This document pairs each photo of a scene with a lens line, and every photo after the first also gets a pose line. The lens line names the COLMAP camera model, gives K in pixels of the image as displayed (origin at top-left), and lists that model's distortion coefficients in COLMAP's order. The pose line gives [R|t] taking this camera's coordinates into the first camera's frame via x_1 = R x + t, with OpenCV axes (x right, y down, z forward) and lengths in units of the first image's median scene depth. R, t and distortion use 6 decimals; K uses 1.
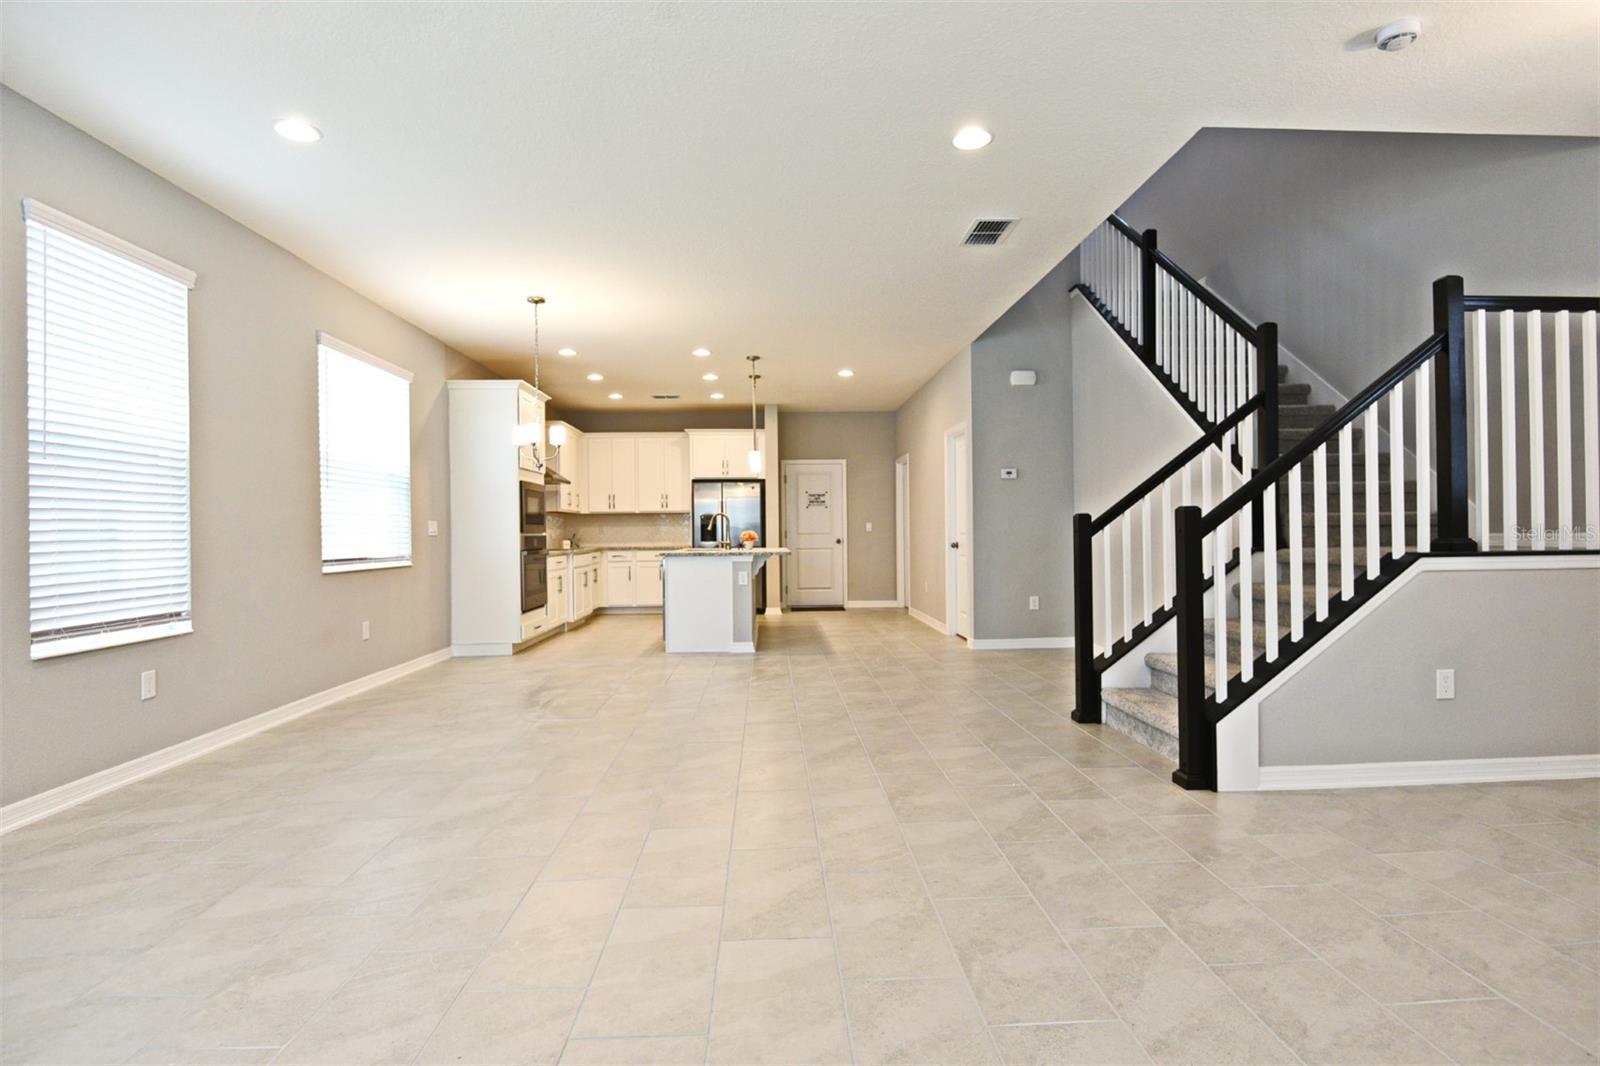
lens RADIAL K [[794.9, 0, 830.6], [0, 794.9, 527.9], [0, 0, 1]] dist [-0.000125, -0.000289]
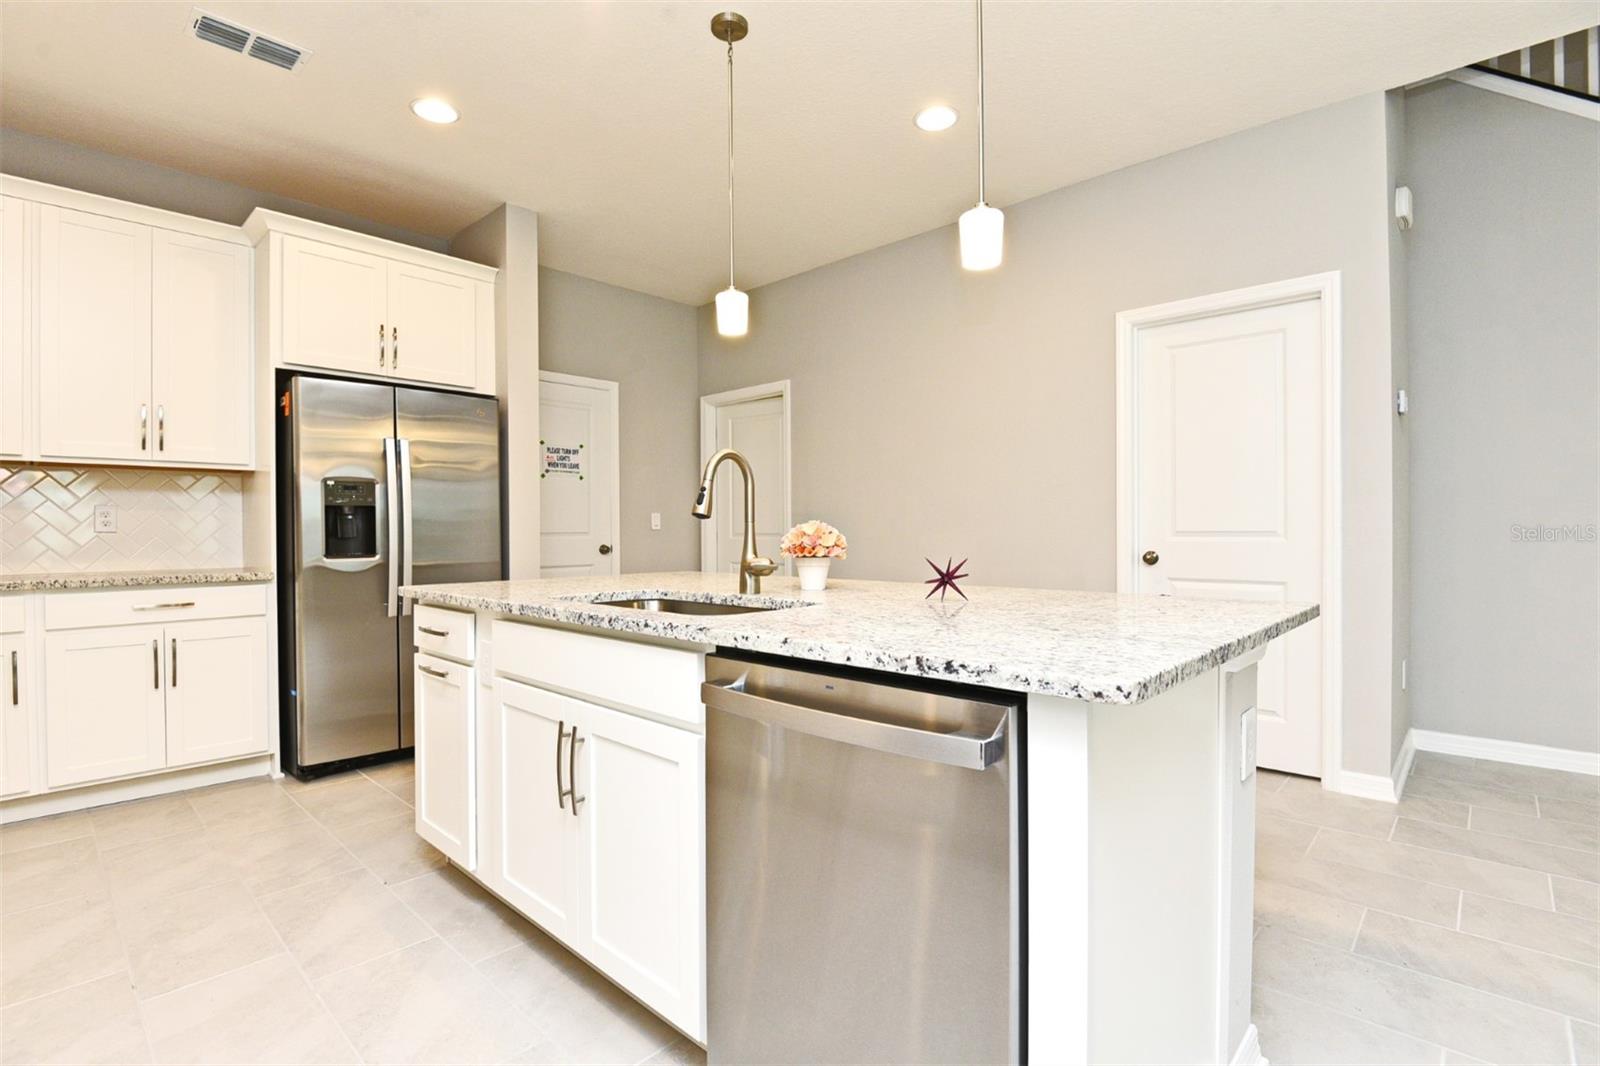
lens RADIAL K [[745.7, 0, 800.0], [0, 745.7, 533.0], [0, 0, 1]] dist [-0.030585, -0.000091]
pose [[0.743796, 0.001890, 0.668404, -0.223015], [-0.004029, 0.999991, 0.001656, 0.005811], [-0.668395, -0.003924, 0.743796, 0.643153]]
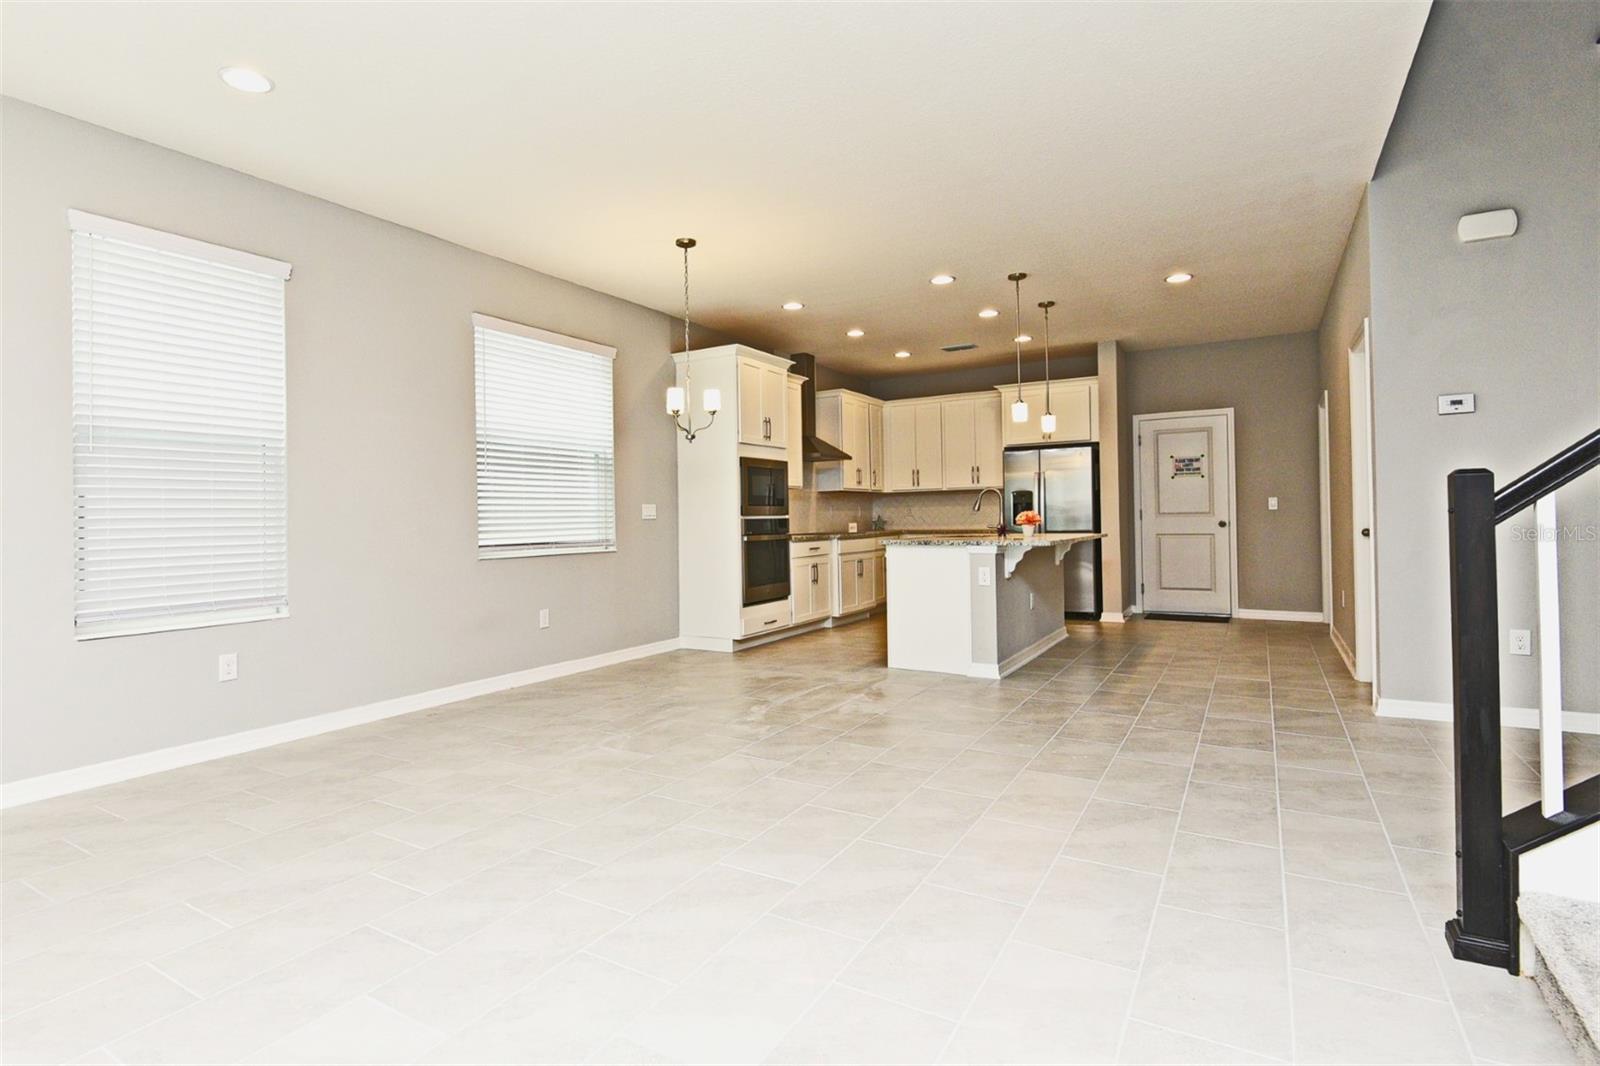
lens RADIAL K [[827.3, 0, 770.6], [0, 827.3, 509.8], [0, 0, 1]] dist [0.017118, -0.000007]
pose [[0.818314, -0.008291, -0.574711, 0.117106], [0.010133, 0.999949, 0.000003, -0.000031], [0.574682, -0.005826, 0.818356, 0.178291]]
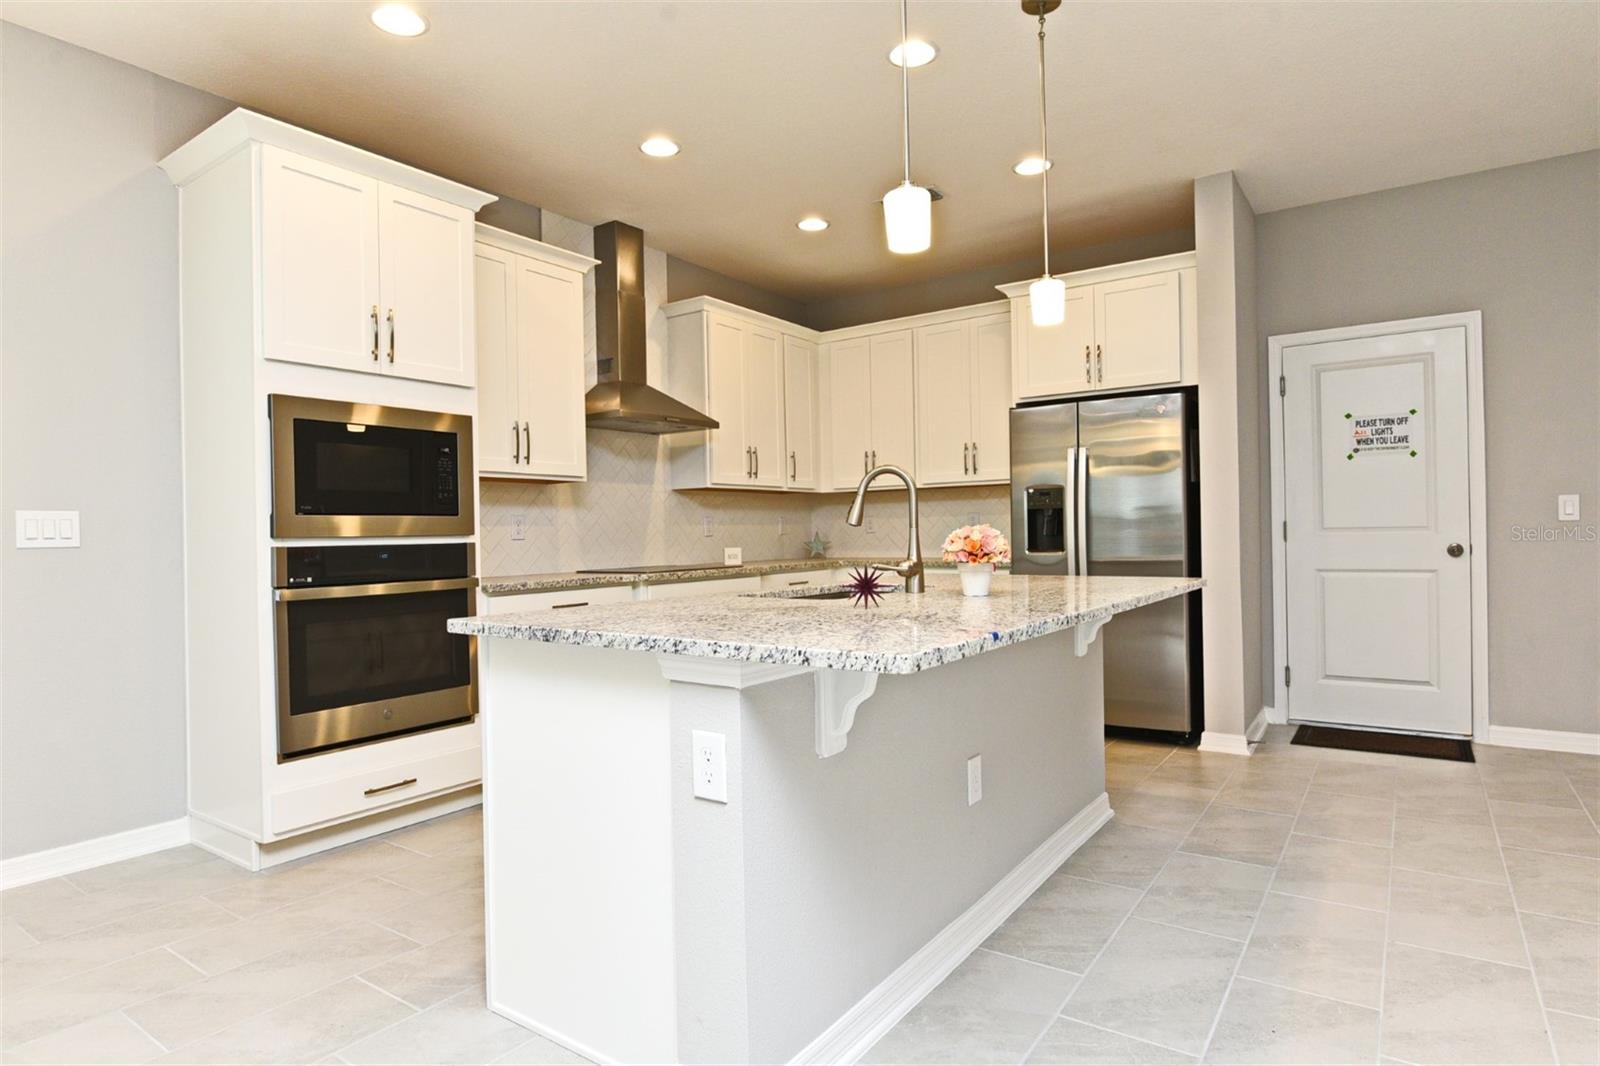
lens RADIAL K [[880.9, 0, 800.0], [0, 880.9, 533.0], [0, 0, 1]] dist [-0.020838, -0.001219]
pose [[0.770149, -0.003921, -0.637852, 0.034921], [0.012852, 0.999873, 0.009372, 0.002031], [0.637734, -0.015415, 0.770102, 0.580305]]
